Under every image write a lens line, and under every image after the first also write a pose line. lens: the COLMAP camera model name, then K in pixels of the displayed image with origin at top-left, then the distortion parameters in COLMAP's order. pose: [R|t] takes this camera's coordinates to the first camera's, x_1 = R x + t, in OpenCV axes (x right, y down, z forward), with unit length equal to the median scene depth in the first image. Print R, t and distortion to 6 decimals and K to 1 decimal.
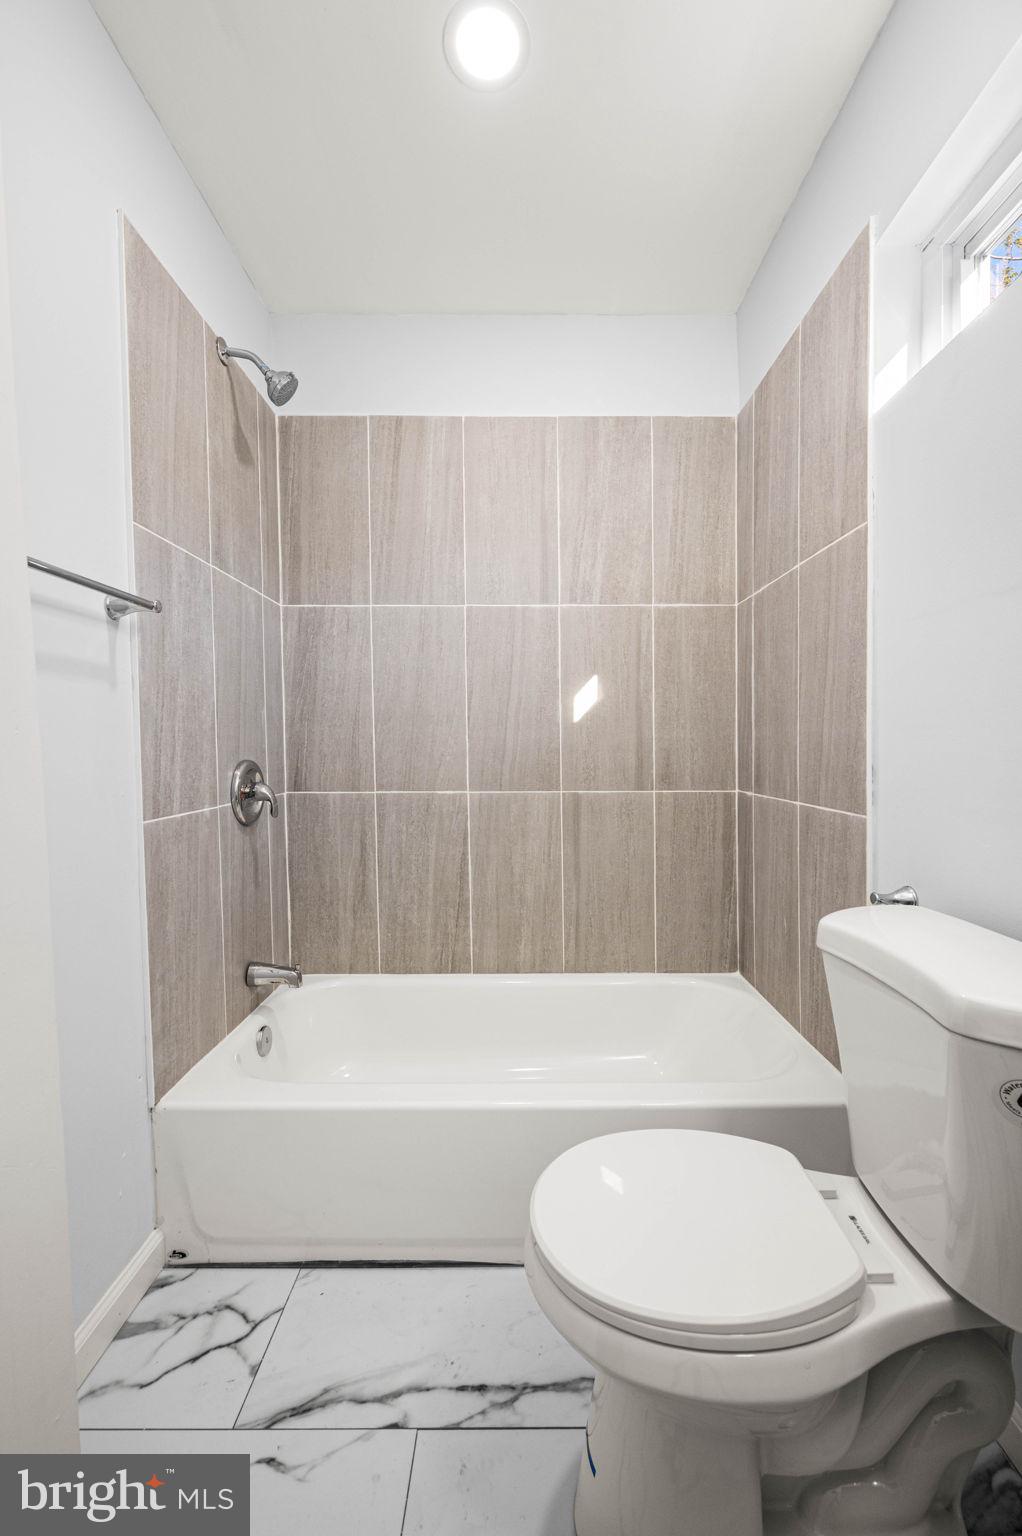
lens RADIAL K [[613.8, 0, 511.0], [0, 613.8, 768.0], [0, 0, 1]] dist [-0.000327, -0.000098]
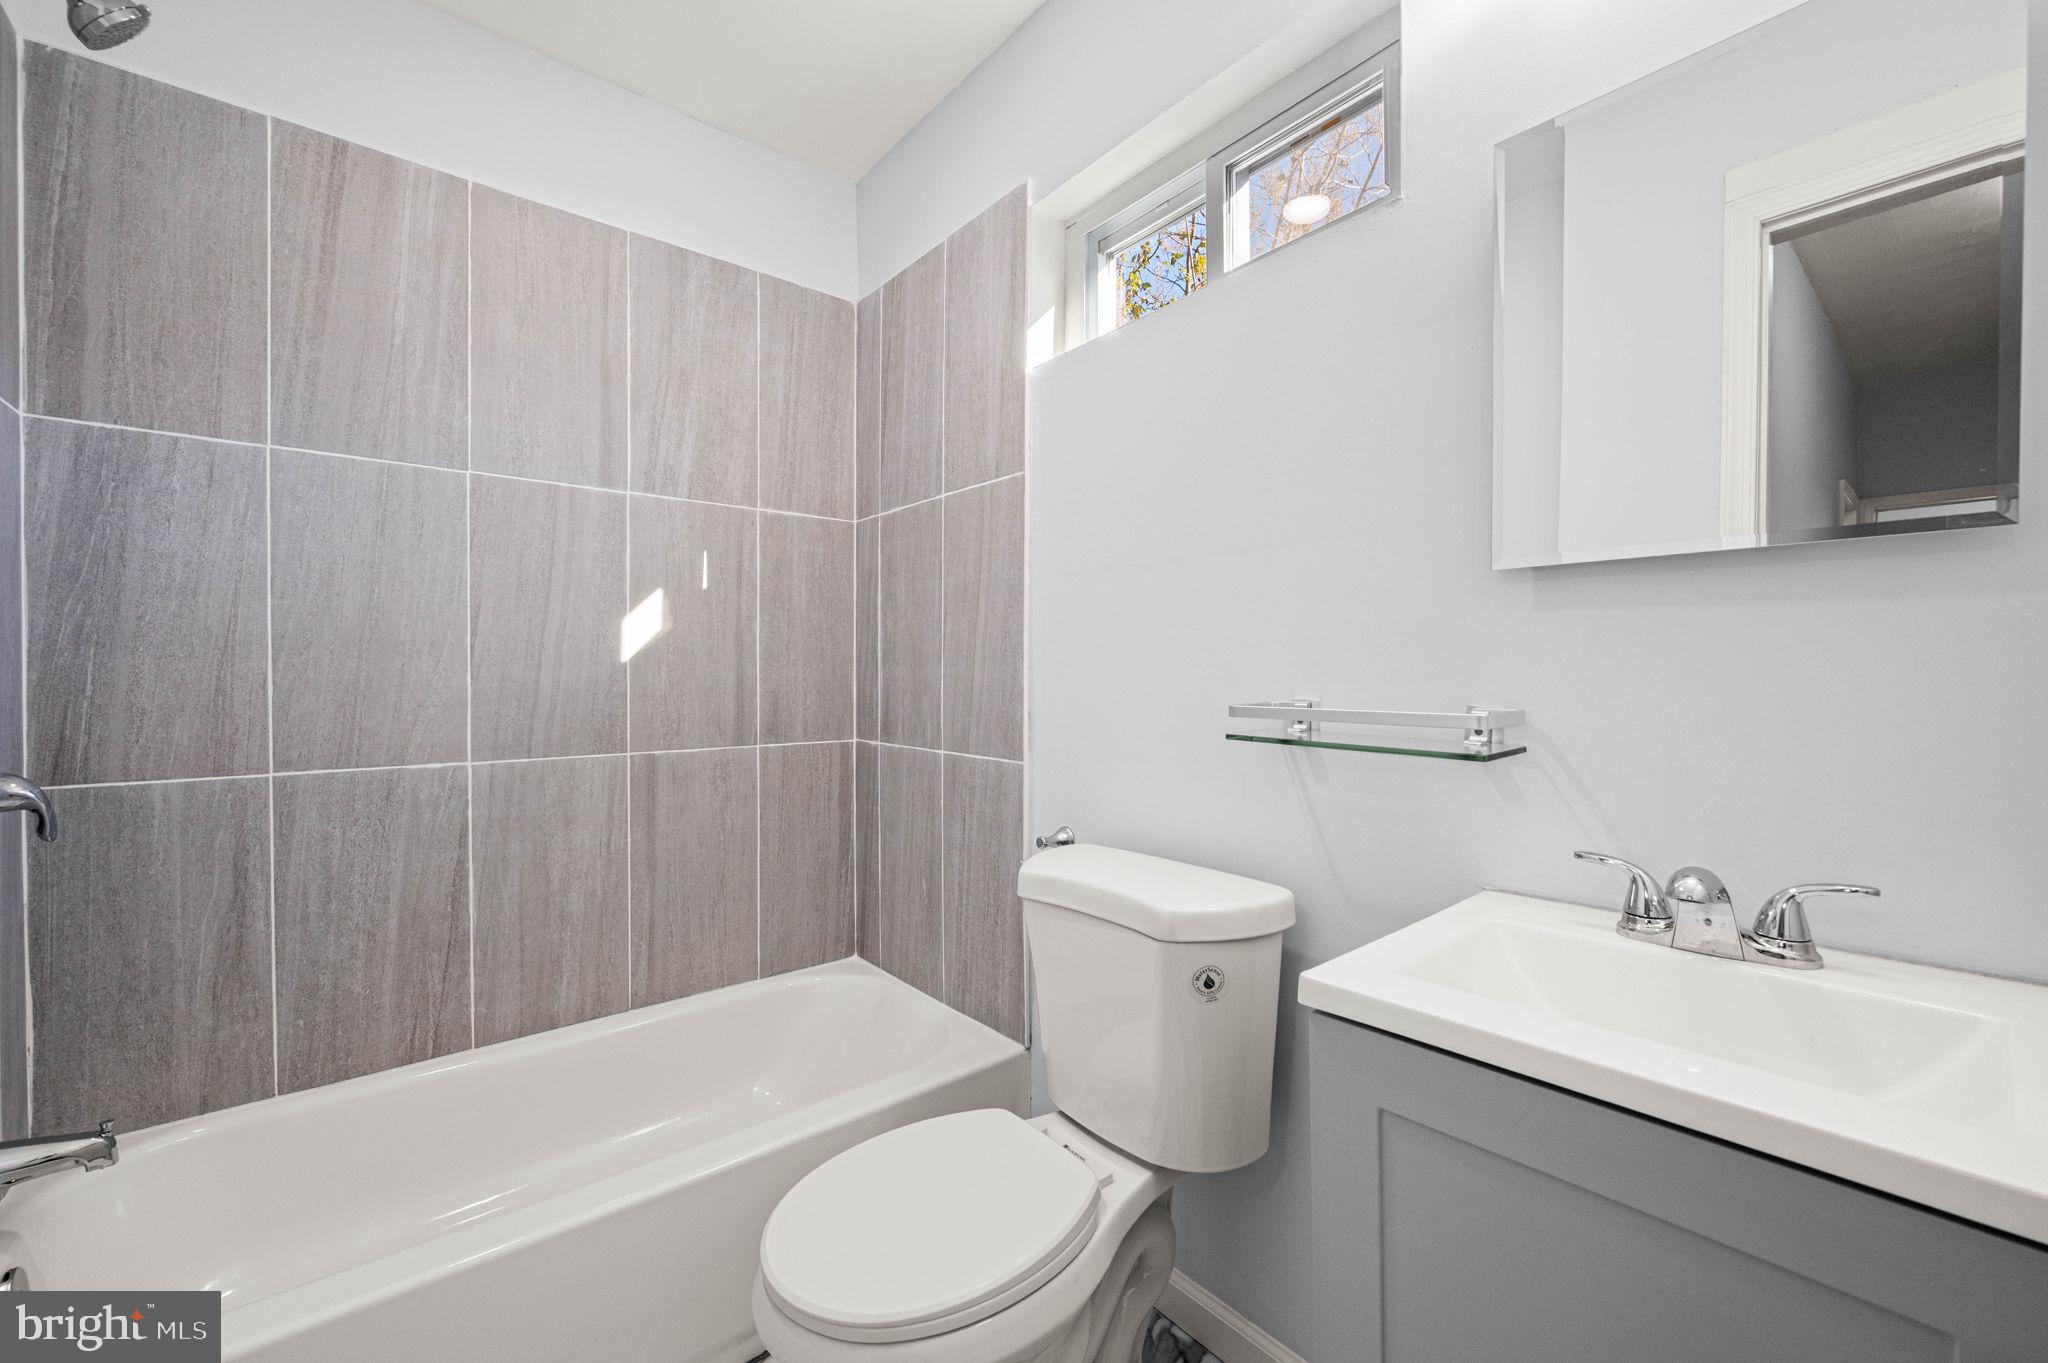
lens RADIAL K [[818.9, 0, 1033.1], [0, 818.9, 695.7], [0, 0, 1]] dist [-0.000494, -0.000303]
pose [[0.771908, -0.016170, 0.635528, -0.167293], [0.021607, 0.999766, -0.000807, -0.018618], [-0.635367, 0.014355, 0.772077, -0.028334]]
